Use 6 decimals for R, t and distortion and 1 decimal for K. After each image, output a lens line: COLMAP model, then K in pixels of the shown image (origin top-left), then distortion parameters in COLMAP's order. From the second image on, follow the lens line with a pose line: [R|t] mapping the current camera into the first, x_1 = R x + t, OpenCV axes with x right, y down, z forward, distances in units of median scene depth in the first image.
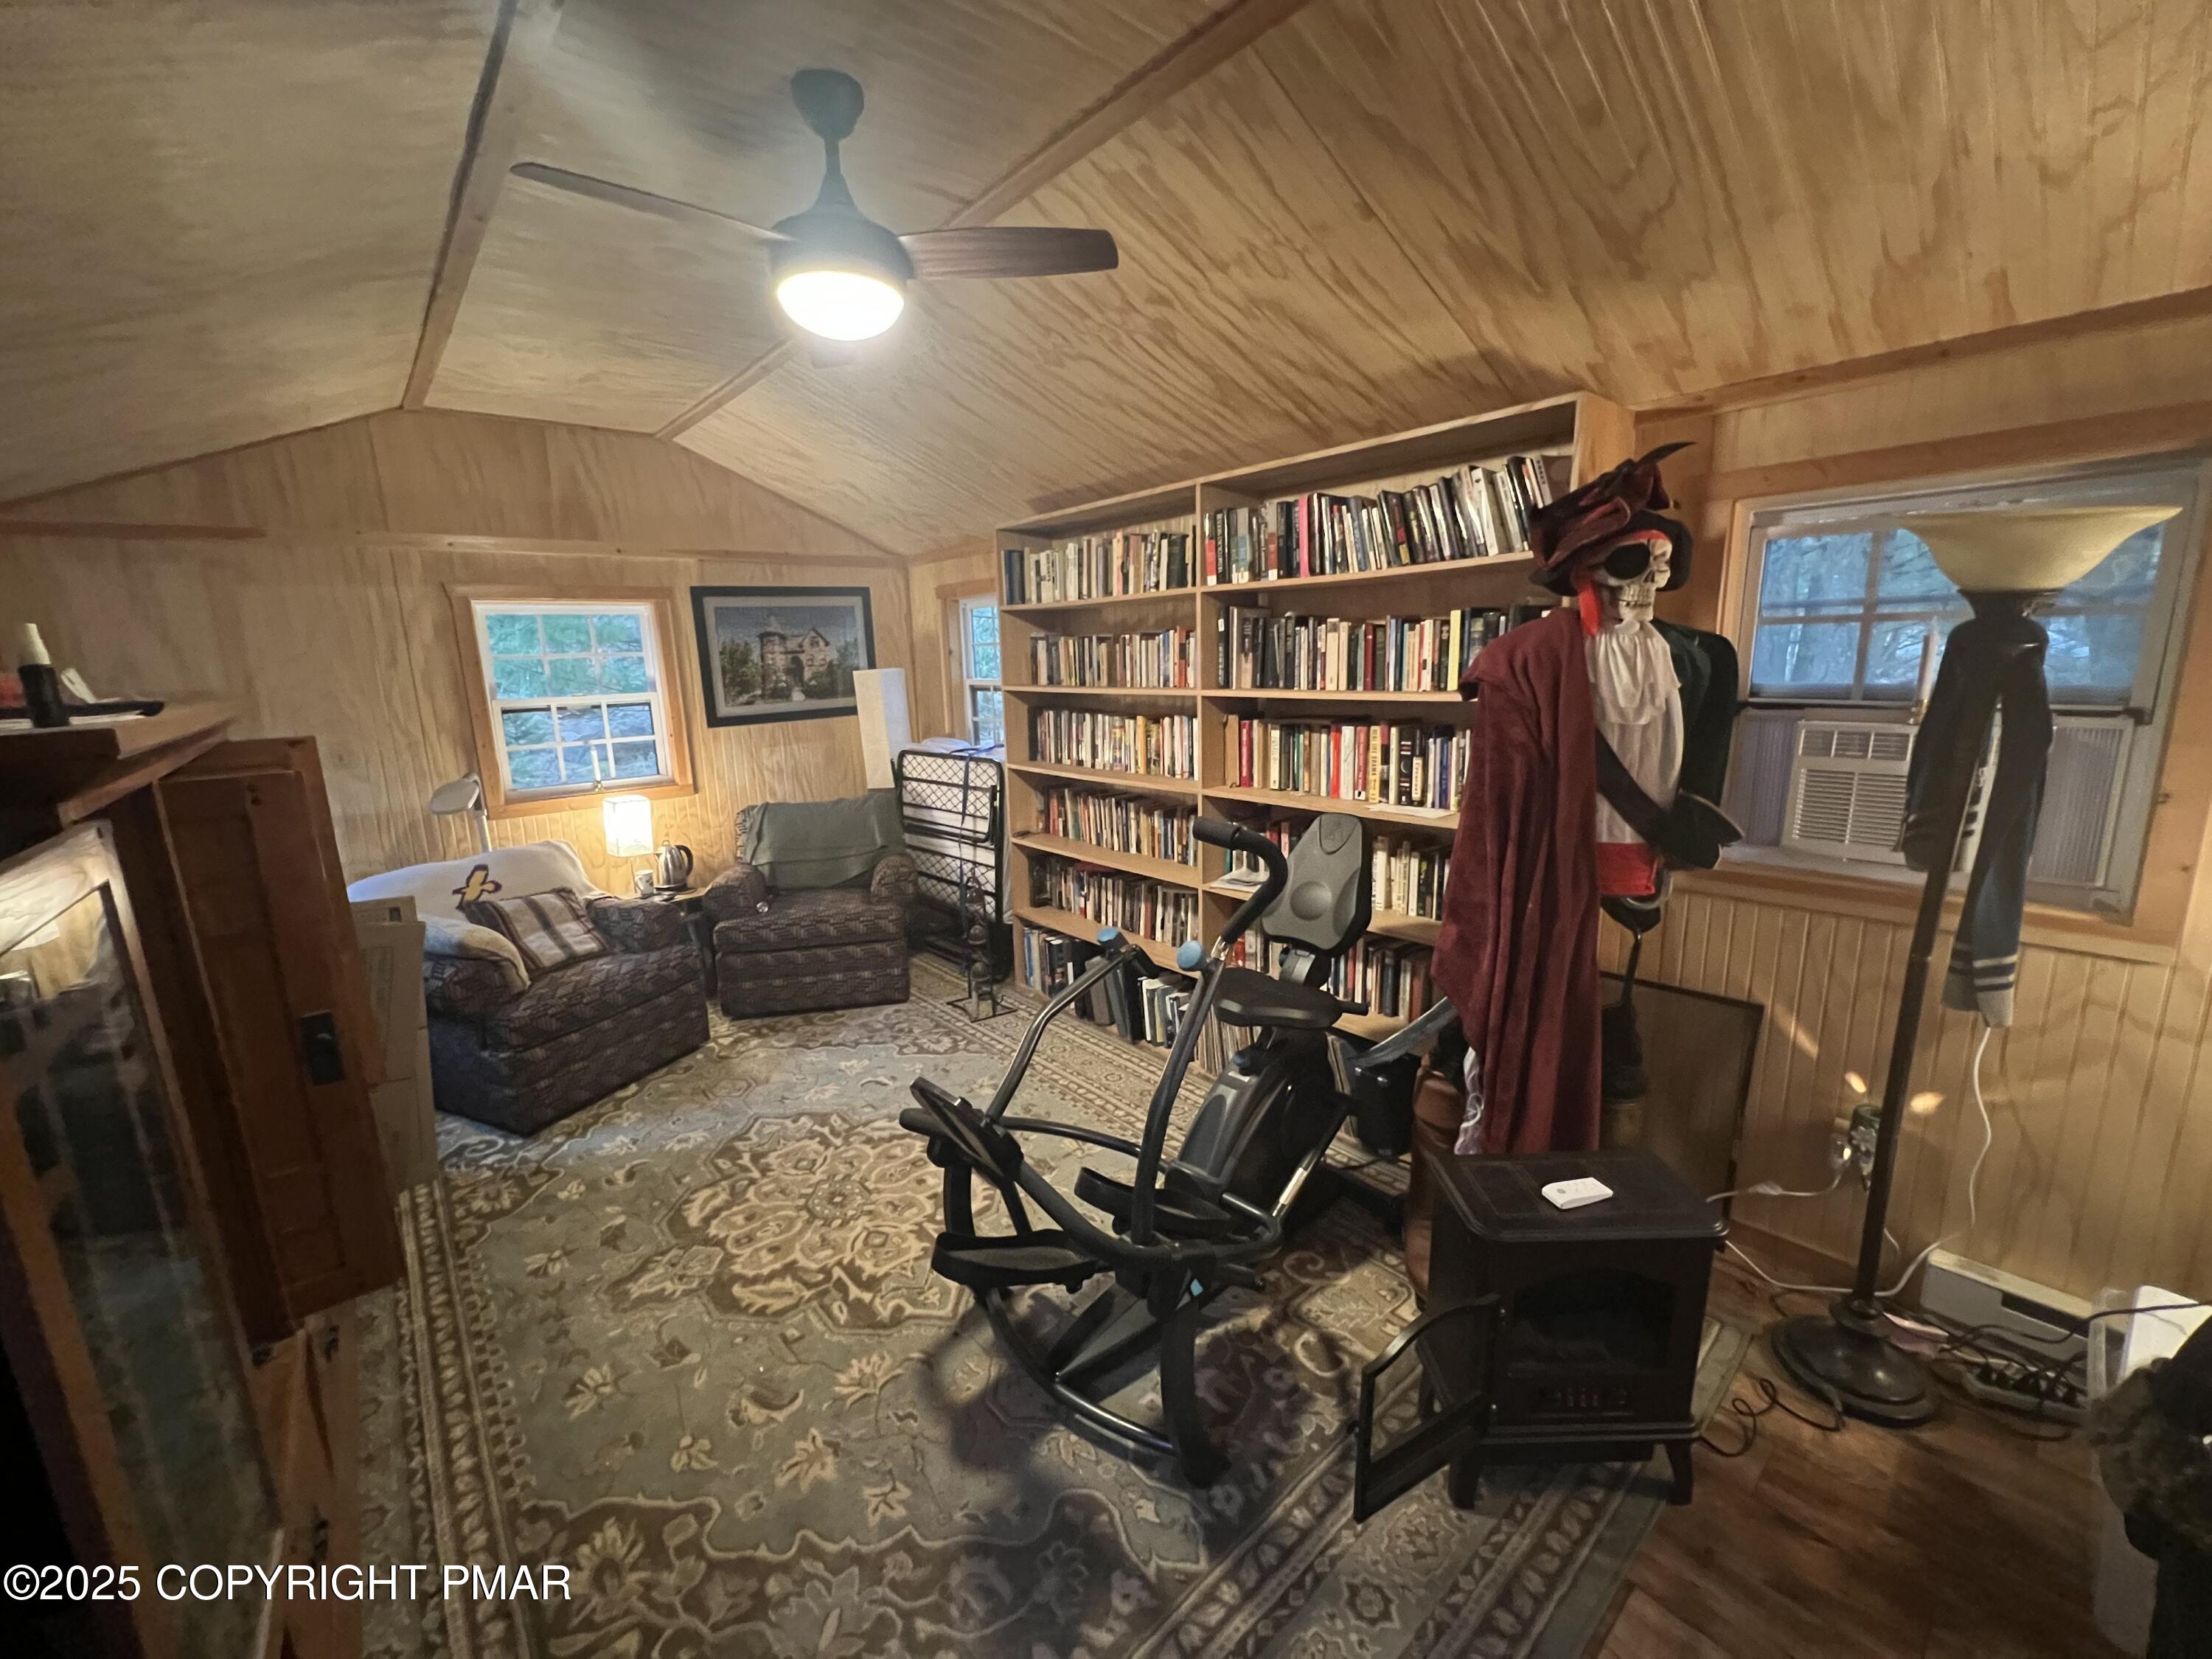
lens RADIAL K [[877.4, 0, 1105.0], [0, 877.4, 828.9], [0, 0, 1]] dist [-0.004627, 0.000278]
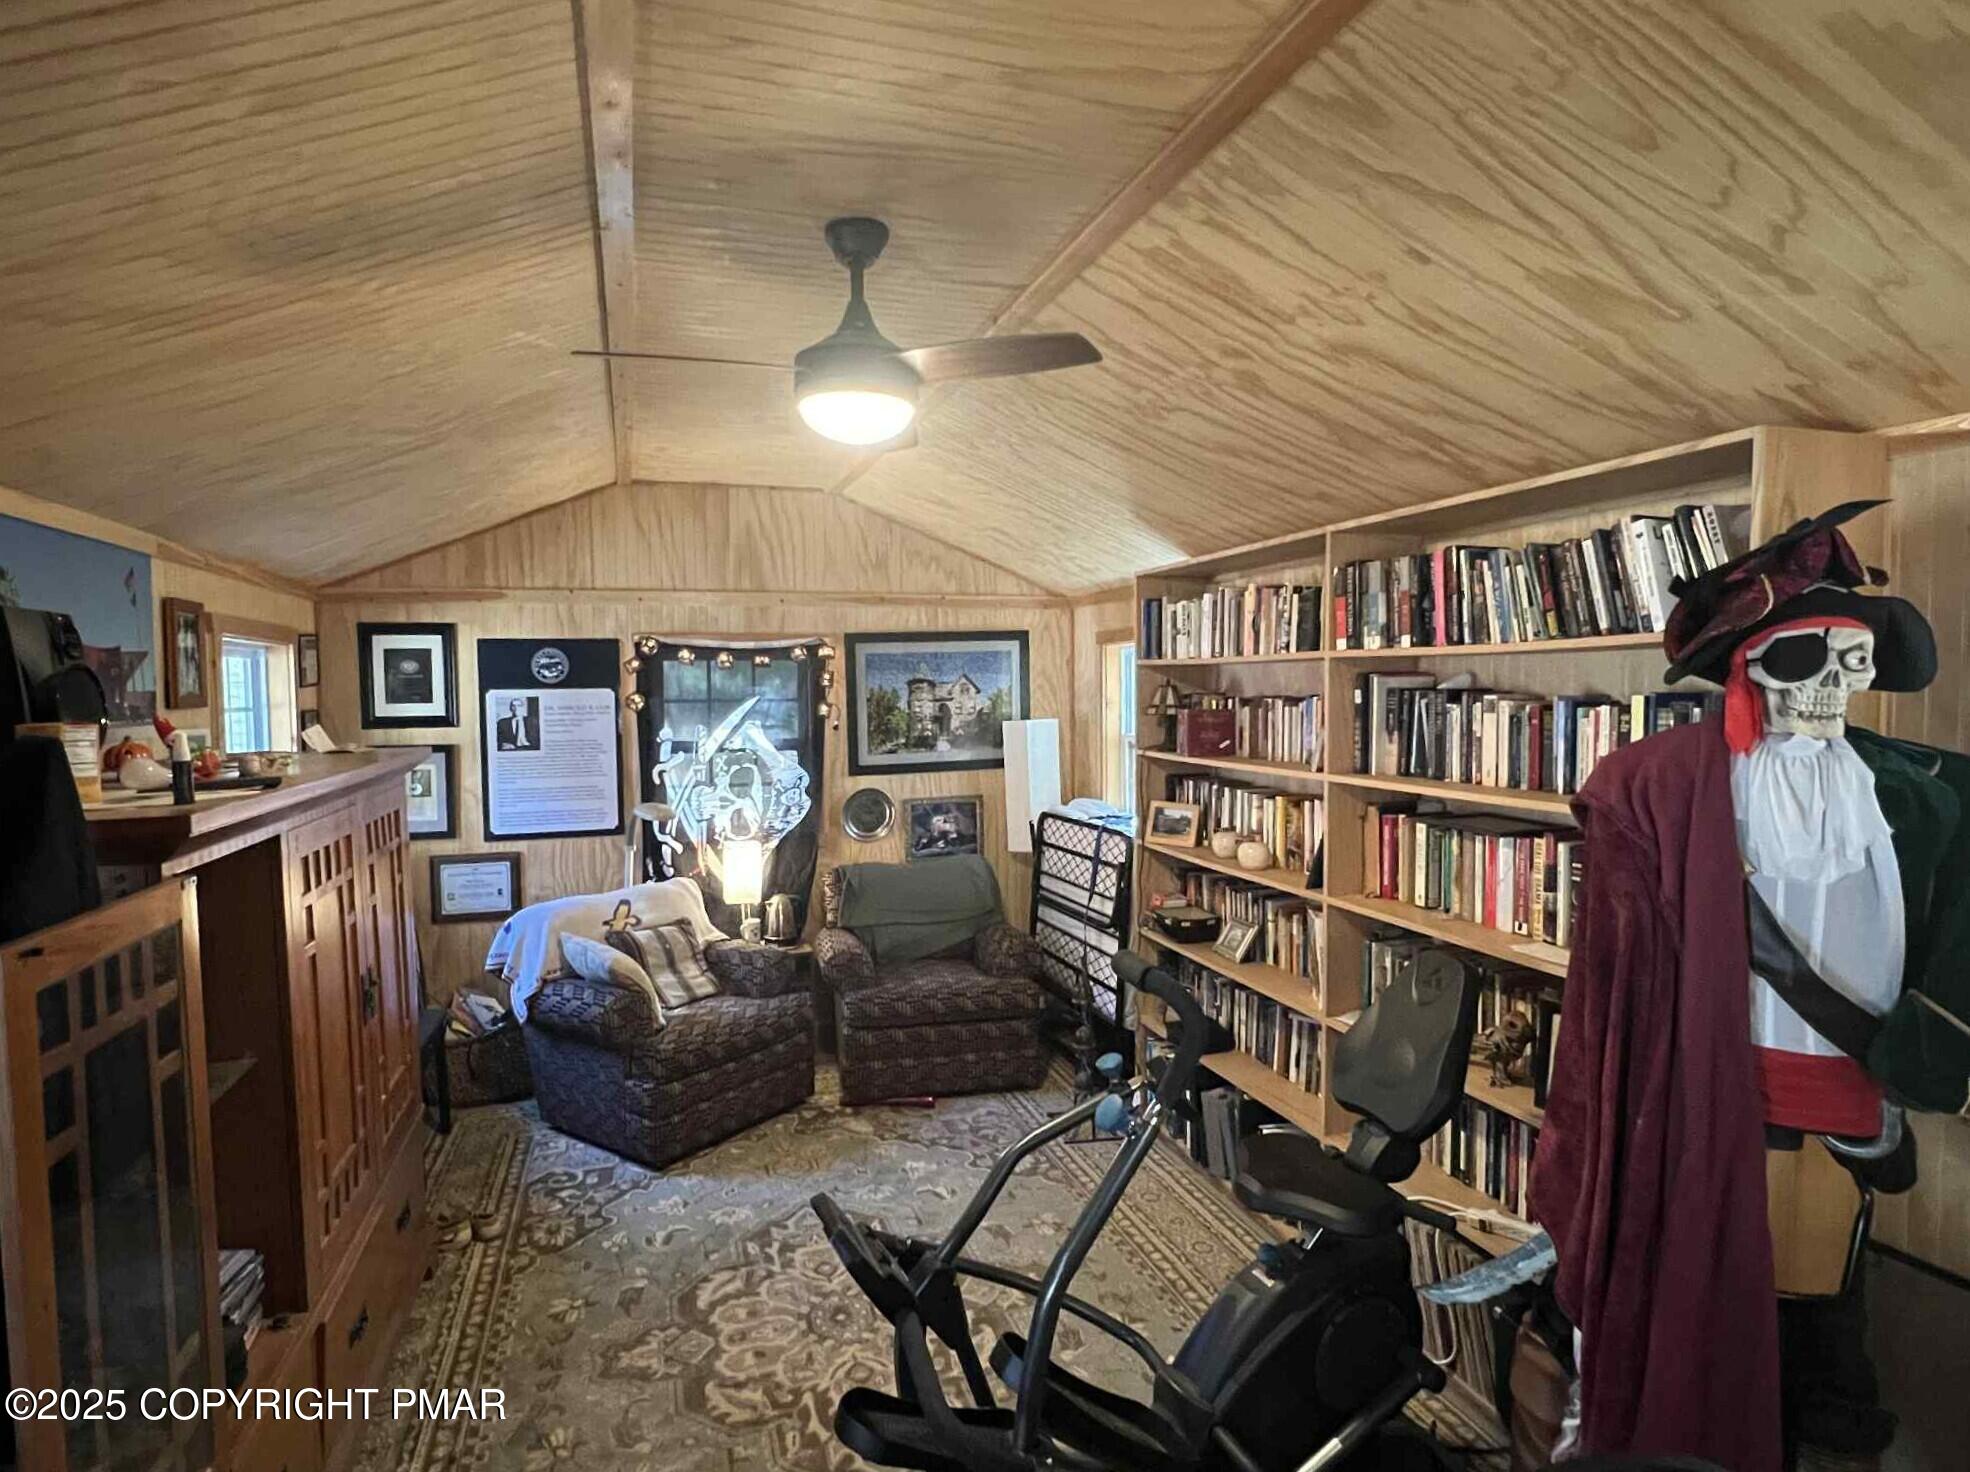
lens RADIAL K [[1067.0, 0, 983.1], [0, 1067.0, 741.6], [0, 0, 1]] dist [-0.007297, -0.000243]
pose [[0.920796, 0.041595, -0.387820, 0.210725], [-0.093781, 0.988740, -0.116616, -0.045951], [0.378602, 0.143750, 0.914328, -0.032417]]
